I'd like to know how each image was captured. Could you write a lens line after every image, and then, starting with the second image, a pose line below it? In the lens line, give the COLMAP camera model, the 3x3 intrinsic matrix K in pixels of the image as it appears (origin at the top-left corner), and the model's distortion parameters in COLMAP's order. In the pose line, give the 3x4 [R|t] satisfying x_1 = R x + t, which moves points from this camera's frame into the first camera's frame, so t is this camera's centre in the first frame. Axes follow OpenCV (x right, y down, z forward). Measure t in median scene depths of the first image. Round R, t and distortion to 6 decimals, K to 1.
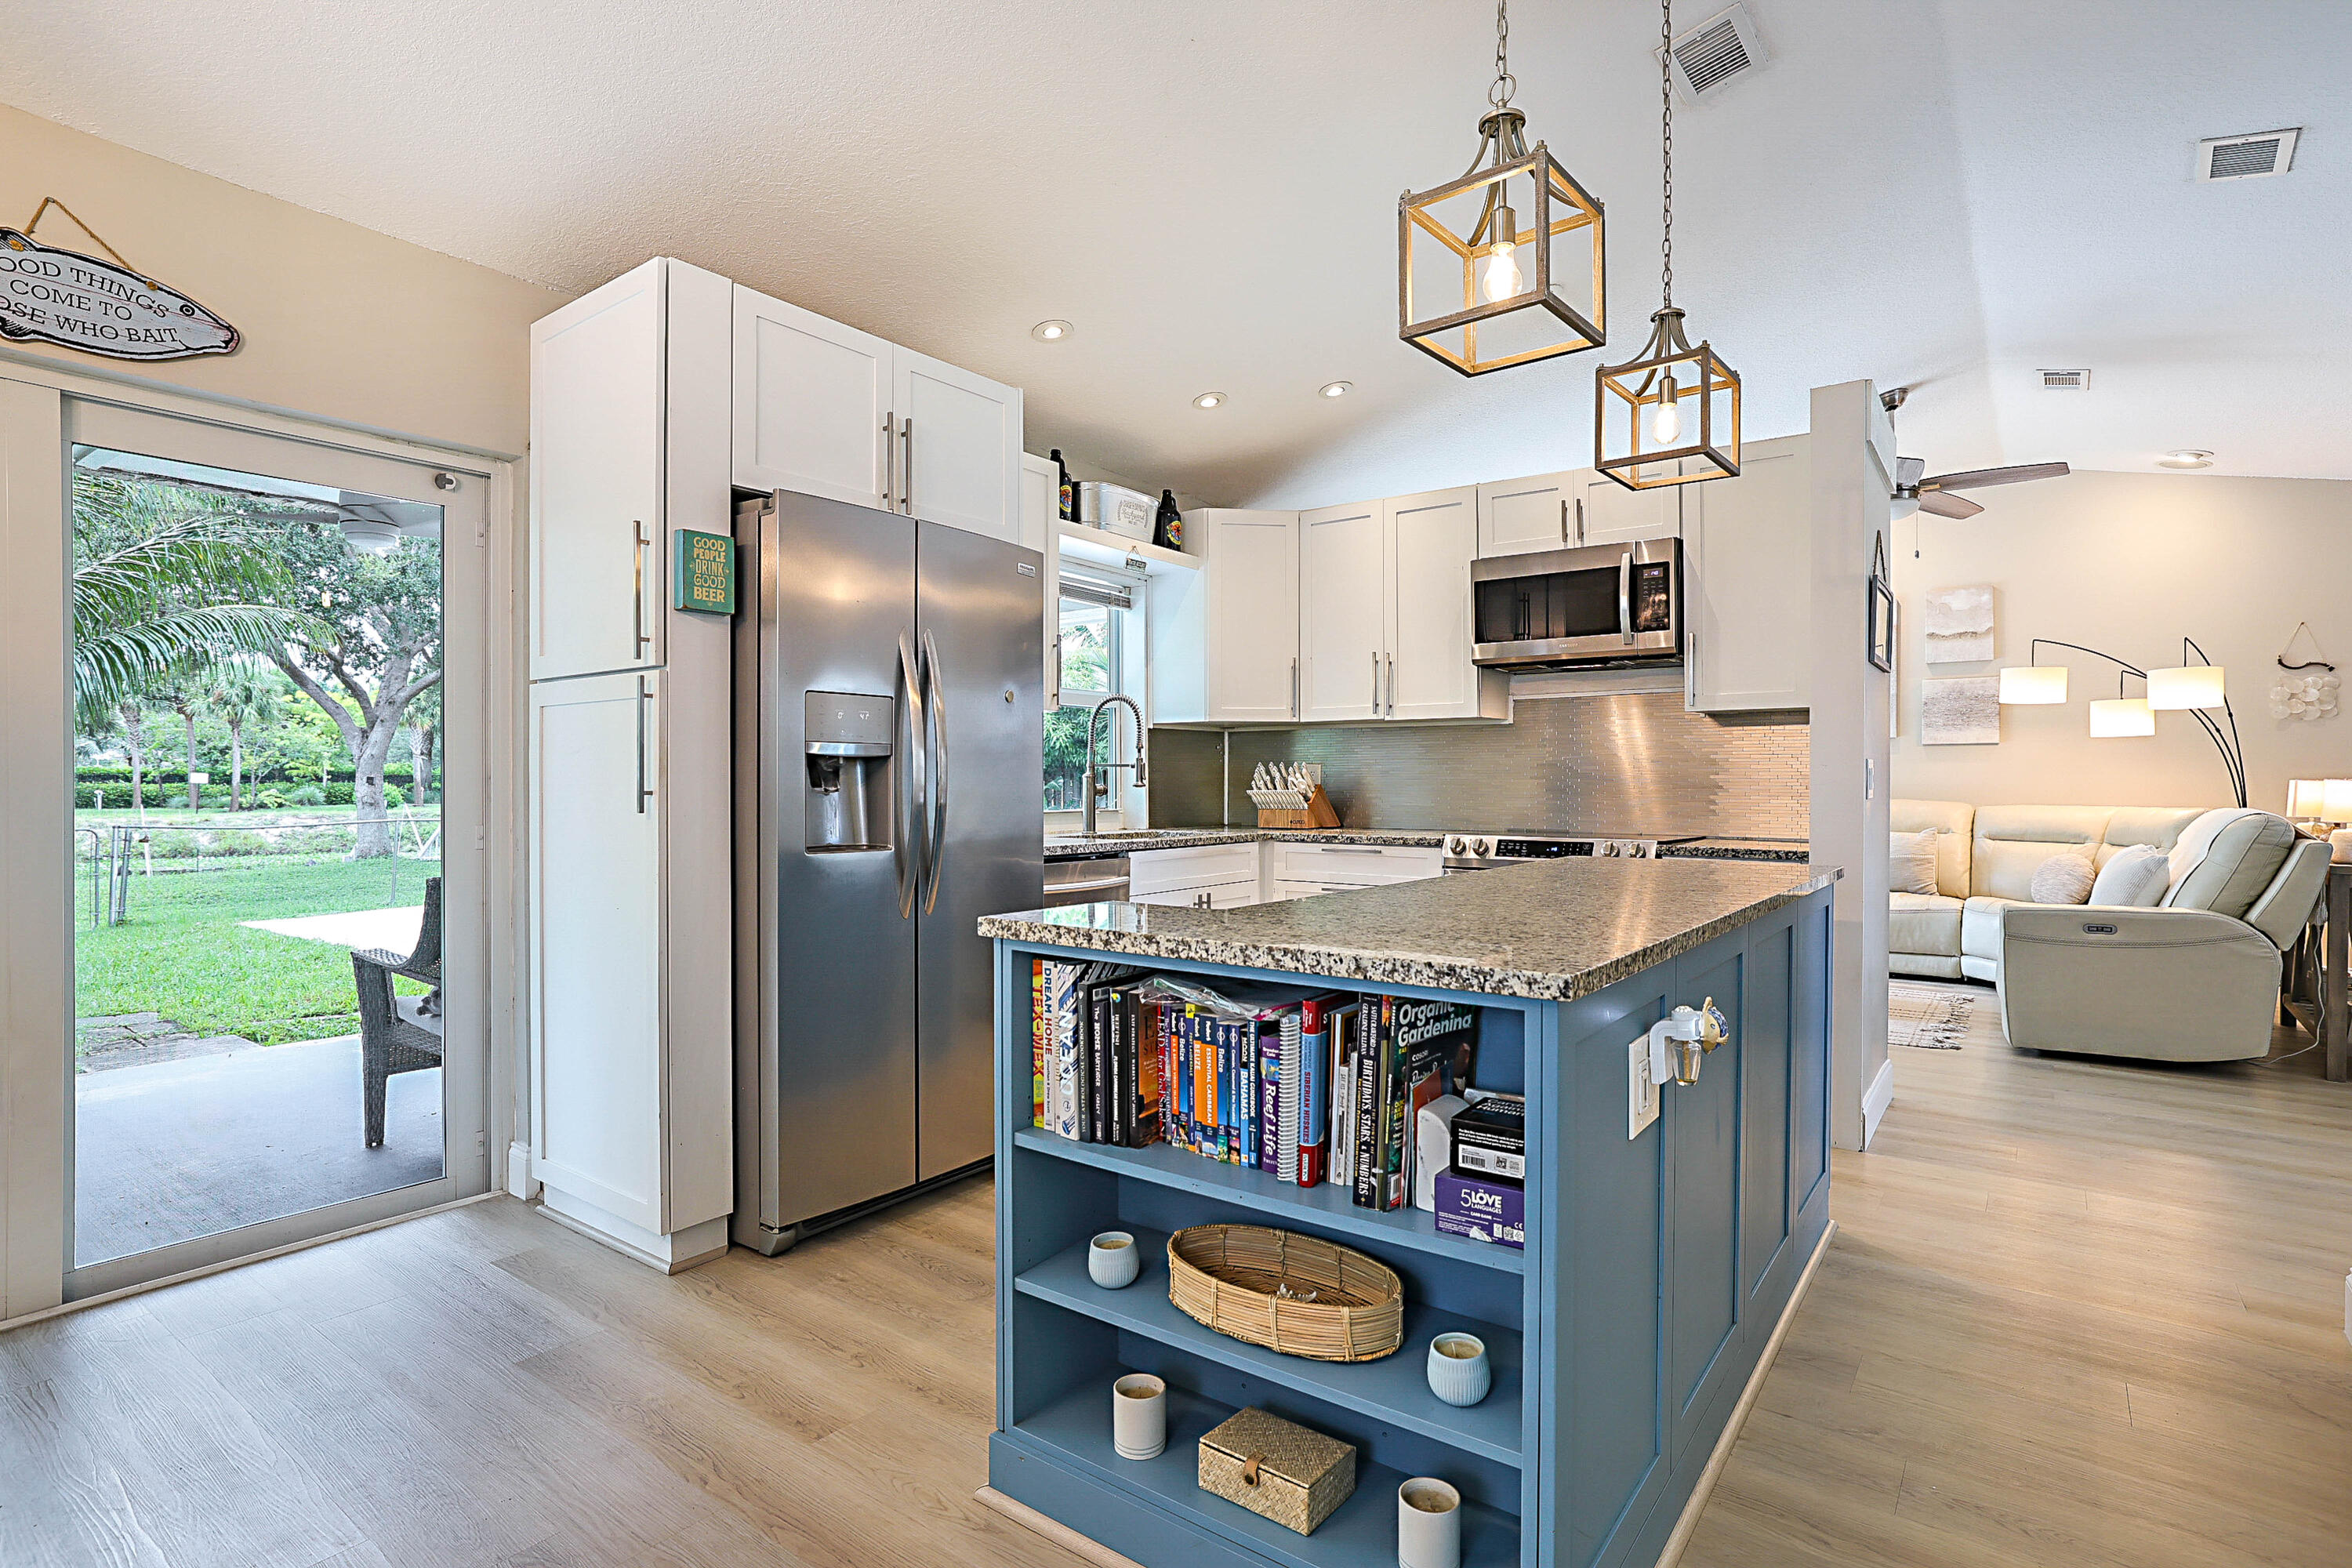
lens RADIAL K [[1171.4, 0, 1174.8], [0, 1171.4, 787.9], [0, 0, 1]] dist [-0.036564, 0.025337]
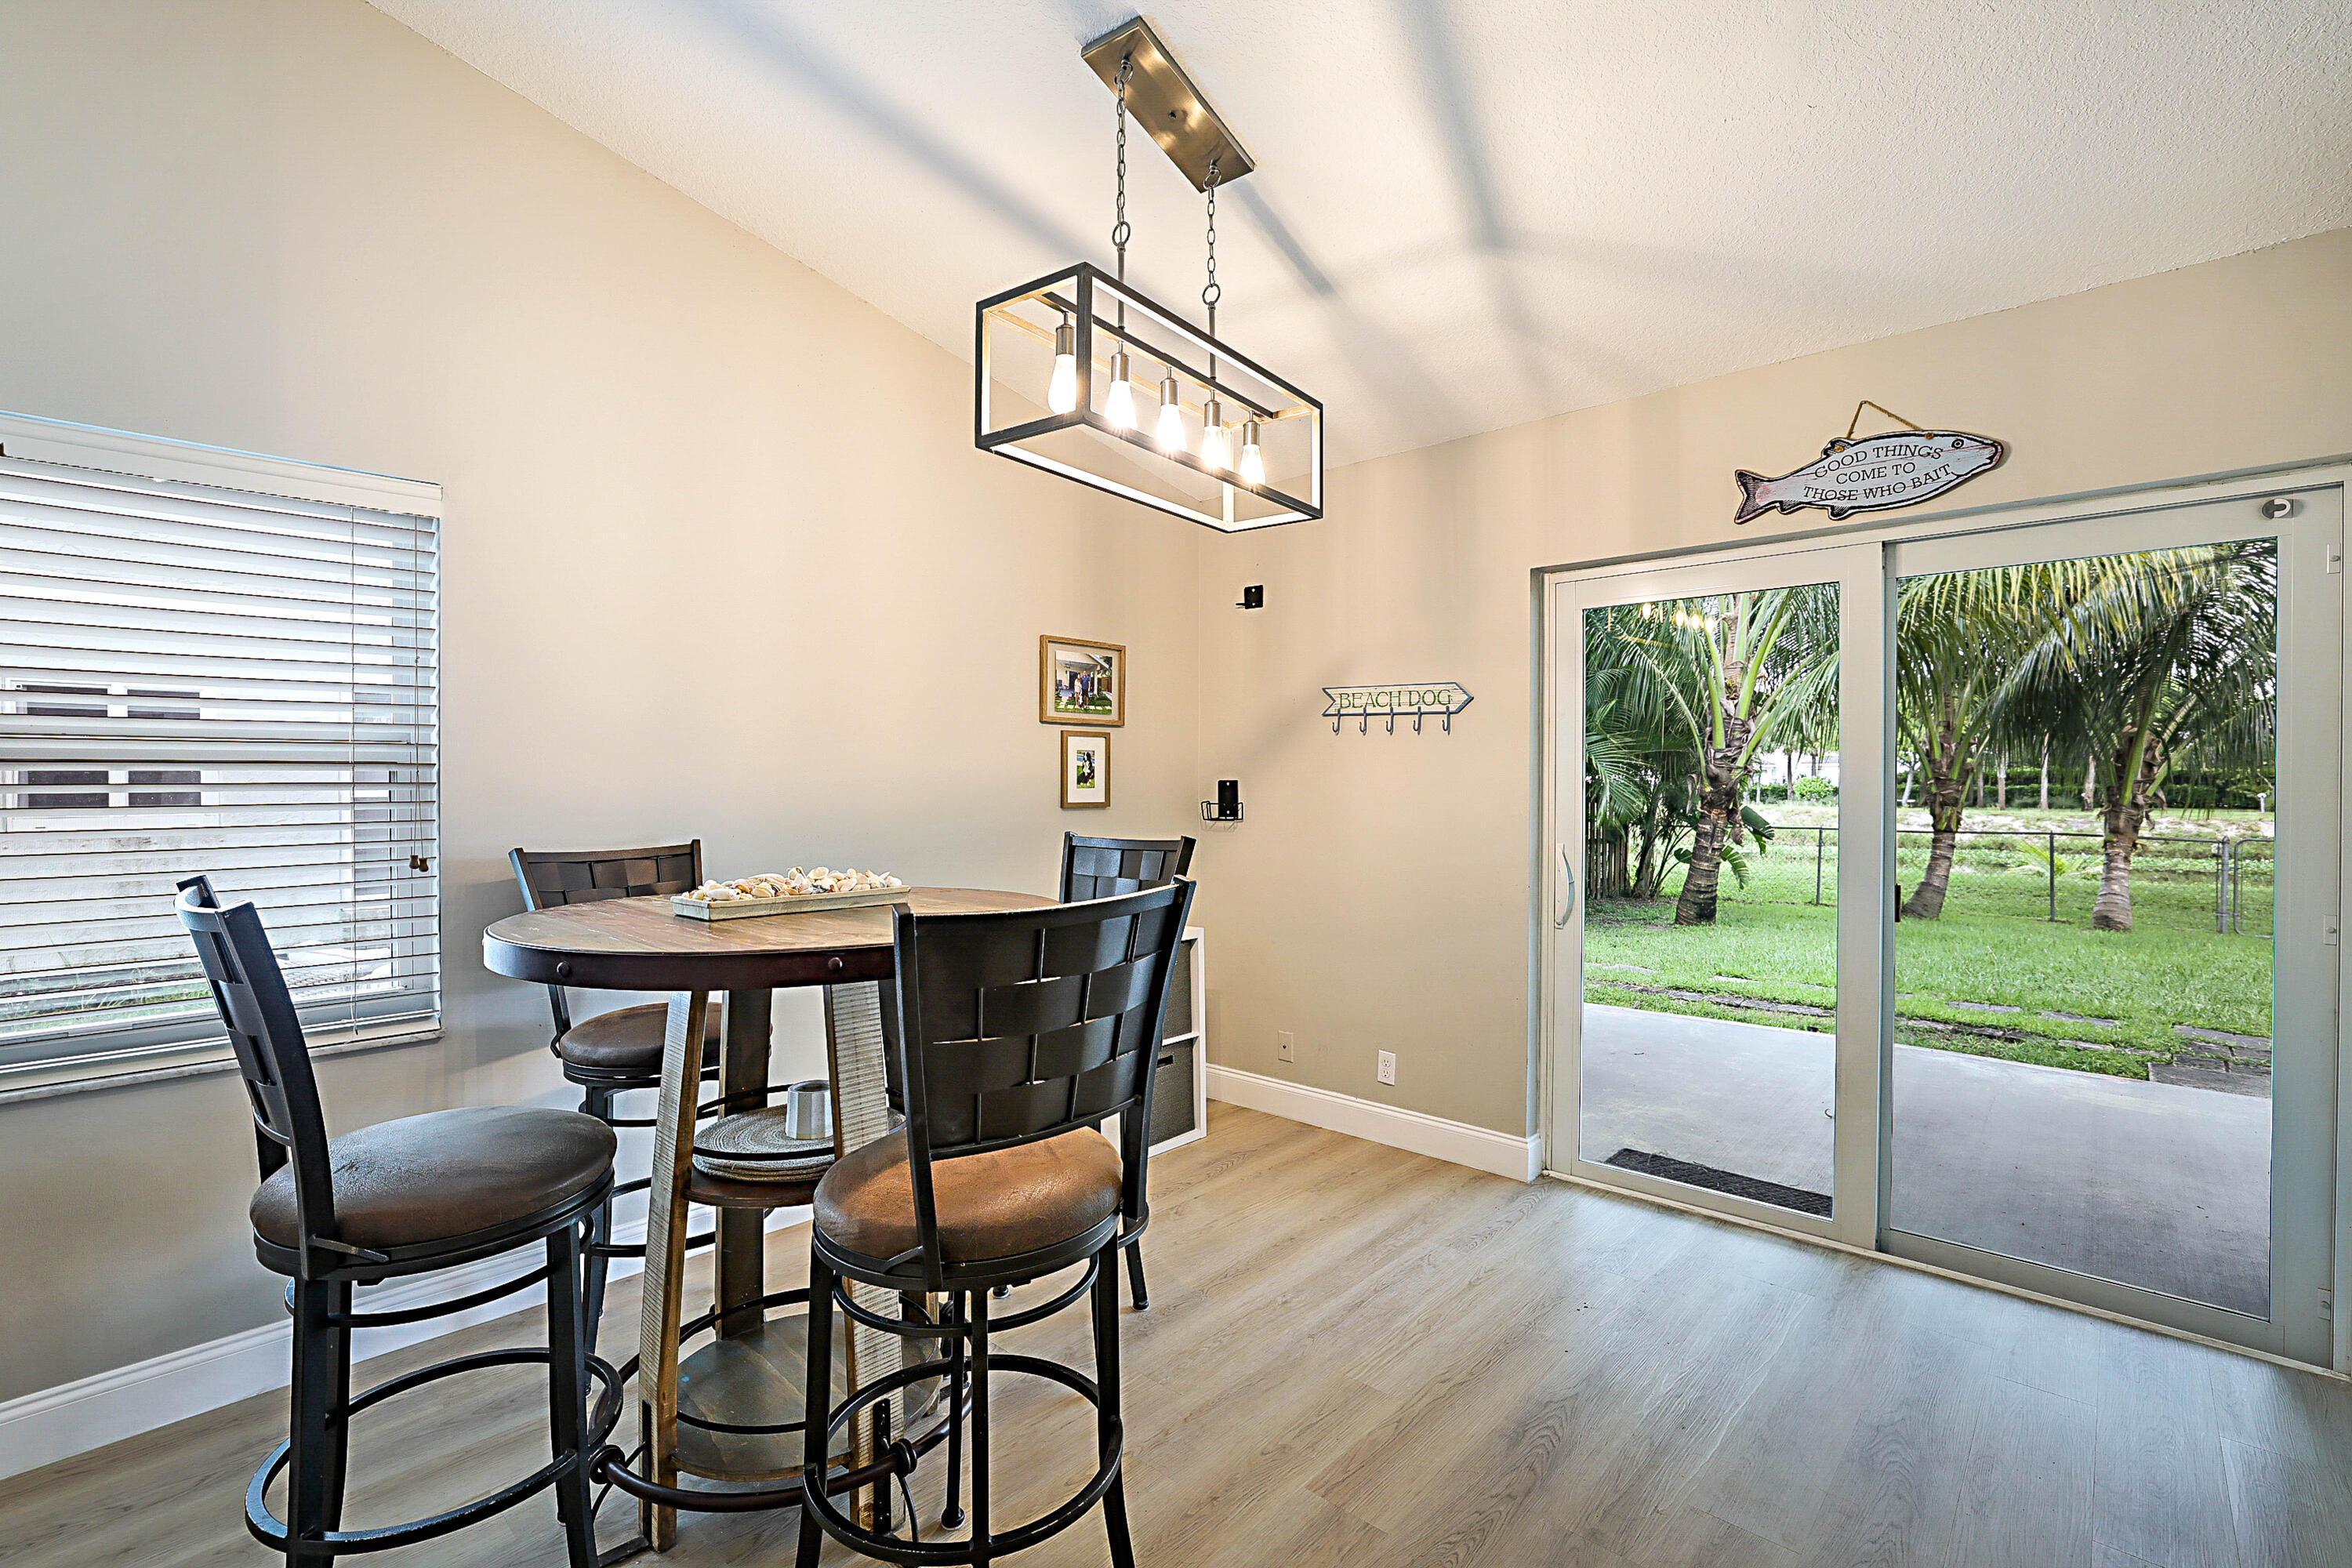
lens RADIAL K [[1050.1, 0, 1177.0], [0, 1050.1, 788.8], [0, 0, 1]] dist [-0.049289, 0.018916]
pose [[-0.094236, 0.009630, -0.995503, 0.131495], [-0.006387, 0.999927, 0.010278, -0.041306], [0.995529, 0.007327, -0.094167, 0.179019]]
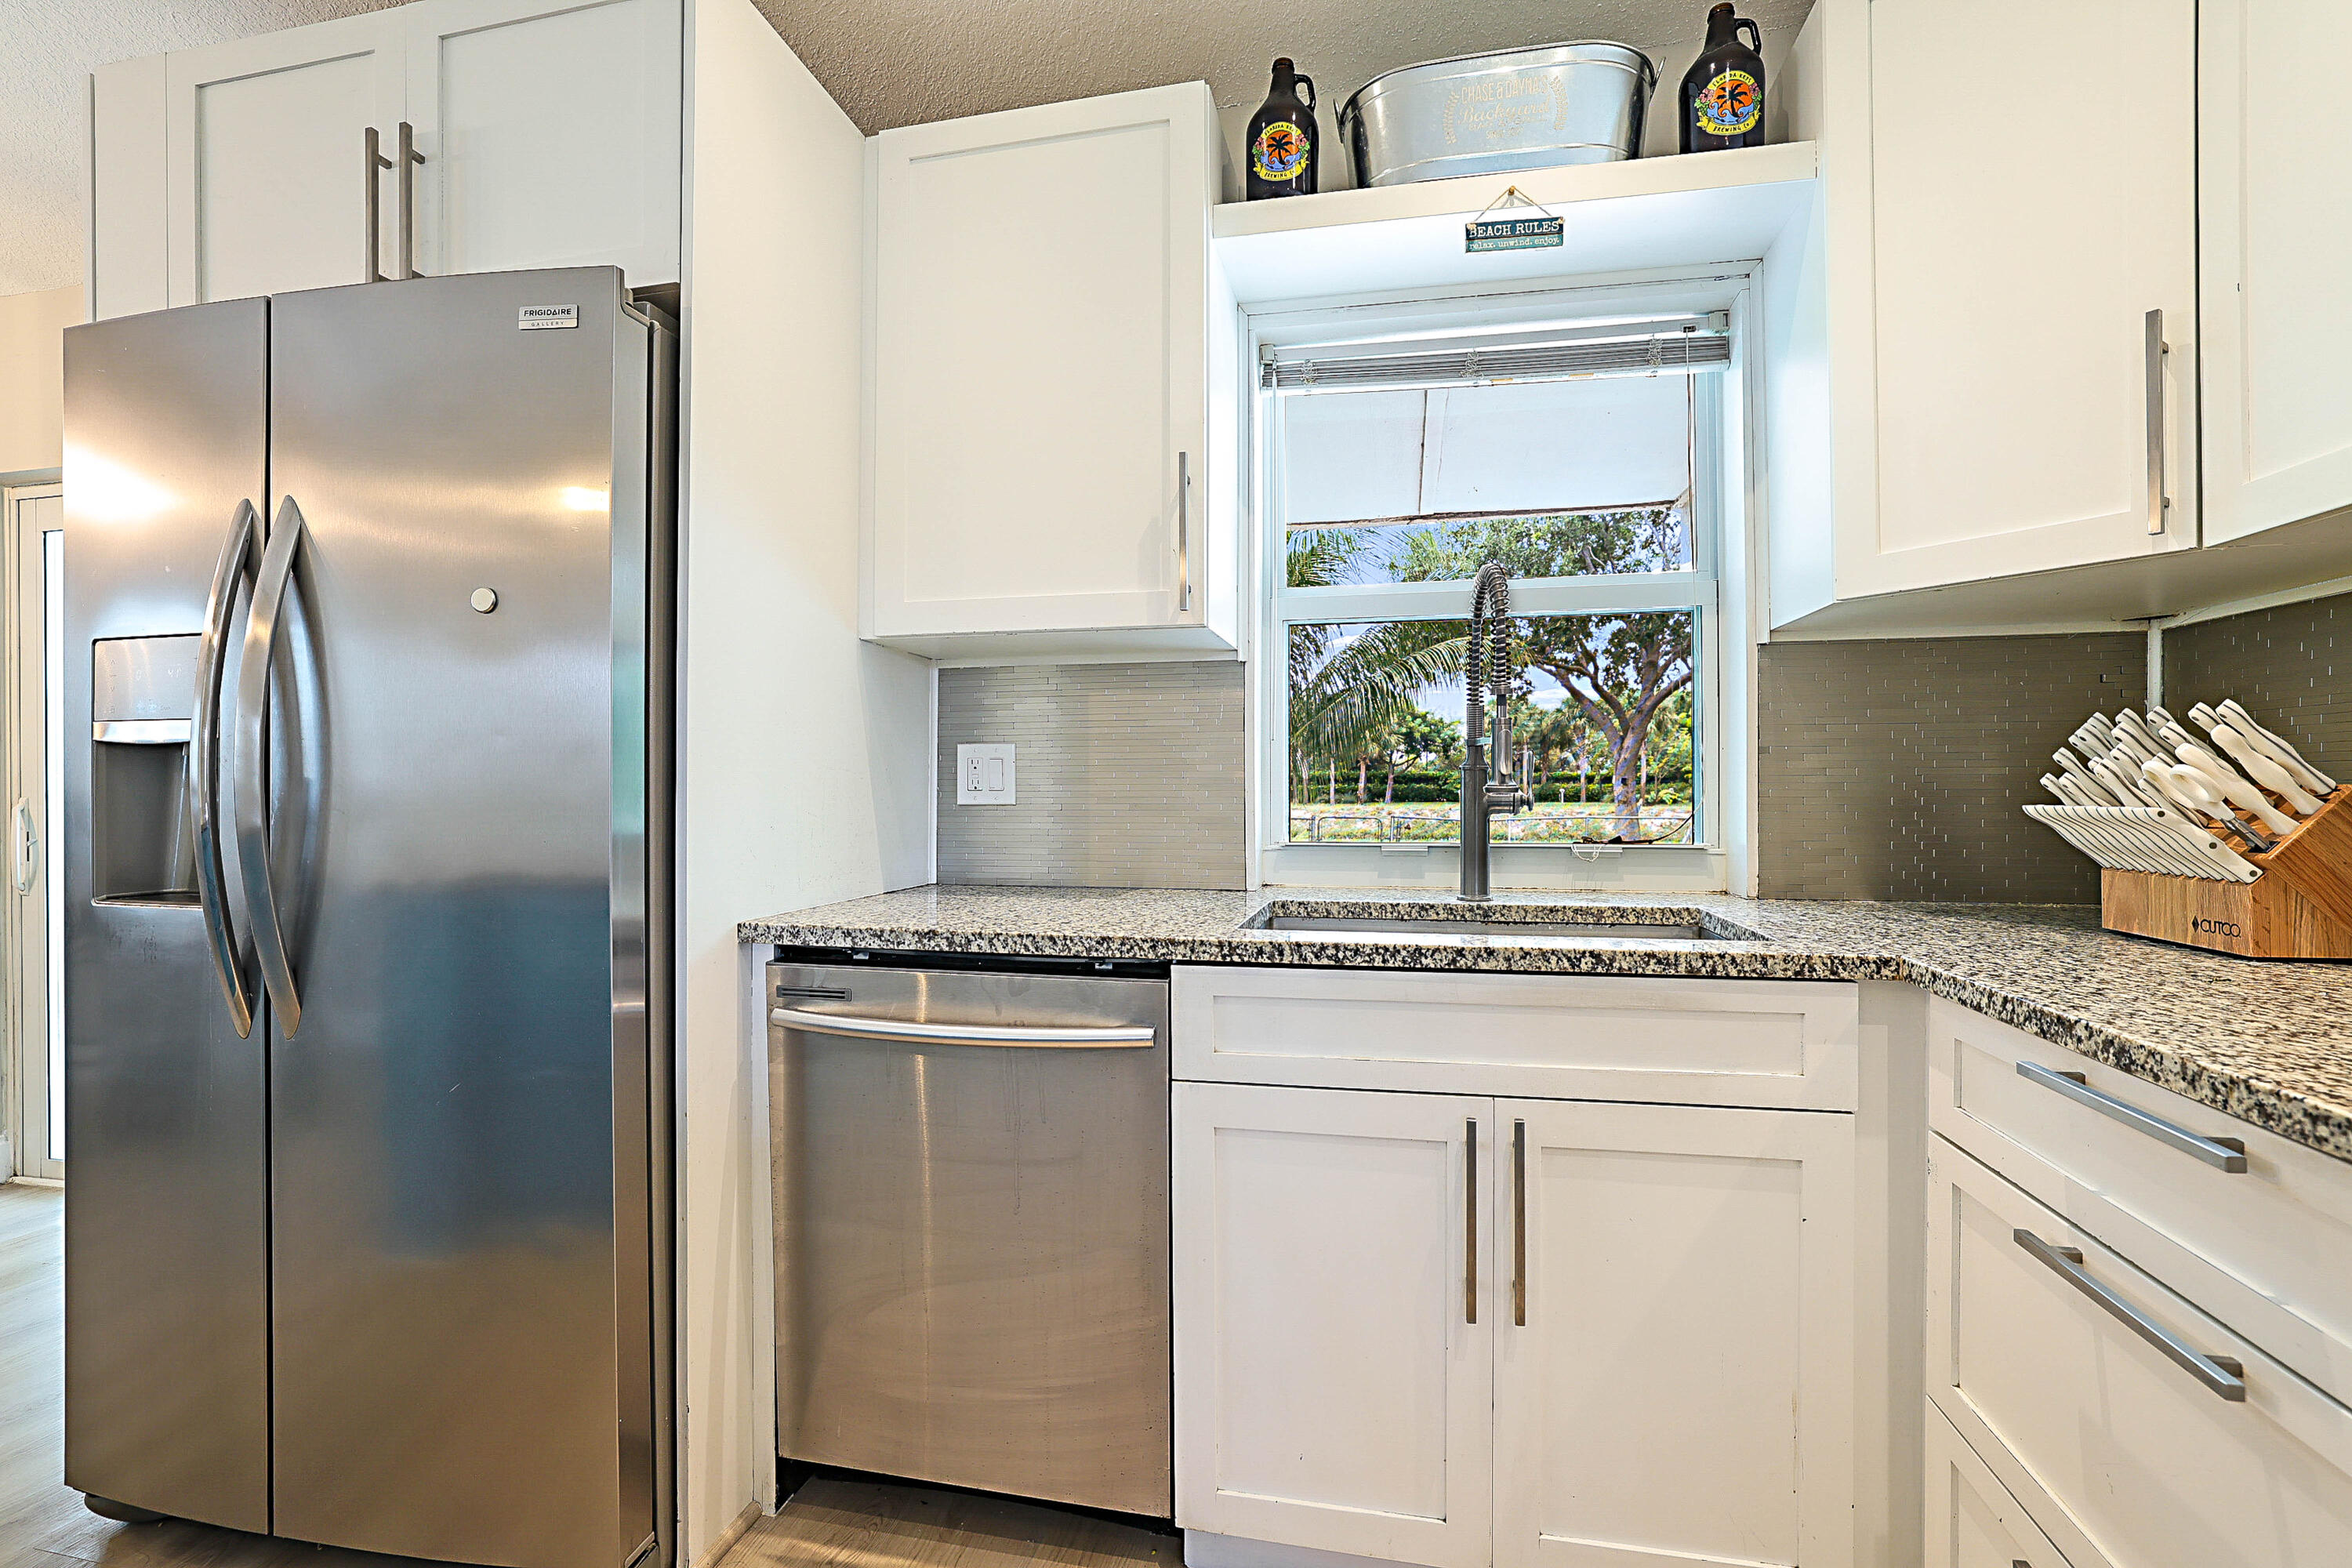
lens RADIAL K [[1050.1, 0, 1177.0], [0, 1050.1, 788.8], [0, 0, 1]] dist [-0.049289, 0.018916]
pose [[0.412077, 0.001287, -0.911148, 0.245882], [0.000400, 0.999999, 0.001594, -0.002856], [0.911149, -0.001021, 0.412076, 0.776988]]
